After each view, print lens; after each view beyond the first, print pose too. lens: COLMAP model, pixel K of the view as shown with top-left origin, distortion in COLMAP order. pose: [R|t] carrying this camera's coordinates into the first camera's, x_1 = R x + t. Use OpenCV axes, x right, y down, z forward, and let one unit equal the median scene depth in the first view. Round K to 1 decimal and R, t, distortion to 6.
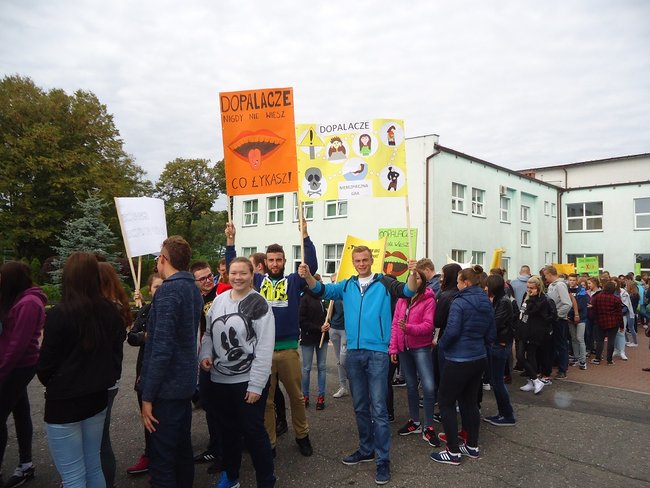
lens RADIAL K [[493.4, 0, 325.0], [0, 493.4, 244.0], [0, 0, 1]] dist [-0.003541, -0.003760]
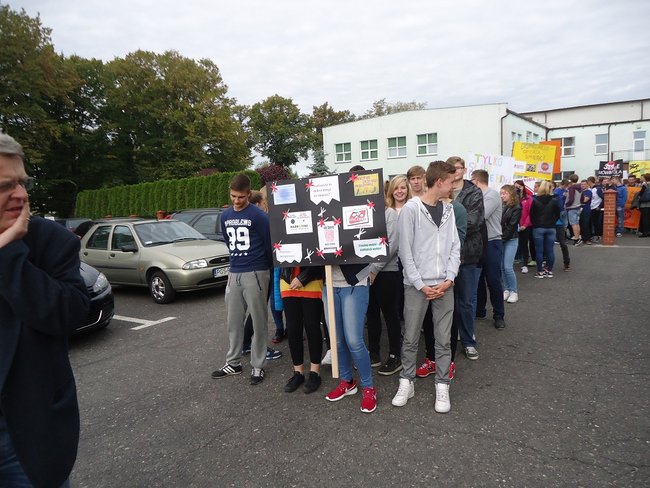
lens RADIAL K [[483.8, 0, 325.0], [0, 483.8, 244.0], [0, 0, 1]] dist [-0.003033, -0.003161]
pose [[0.983309, -0.070504, 0.167730, -0.469818], [0.044296, 0.986897, 0.155154, -0.023963], [-0.176471, -0.145135, 0.973547, -0.369261]]
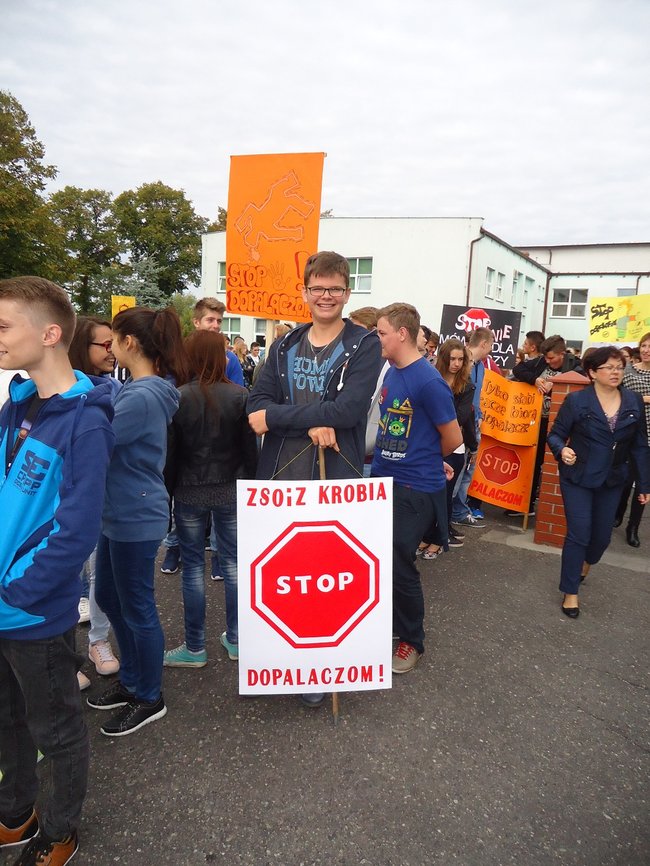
lens RADIAL K [[657.4, 0, 325.0], [0, 657.4, 433.0], [0, 0, 1]] dist [-0.003541, -0.003760]
pose [[0.966066, 0.004380, 0.258258, -0.302506], [-0.052612, 0.982232, 0.180145, -0.010261], [-0.252880, -0.187620, 0.949131, -0.197210]]
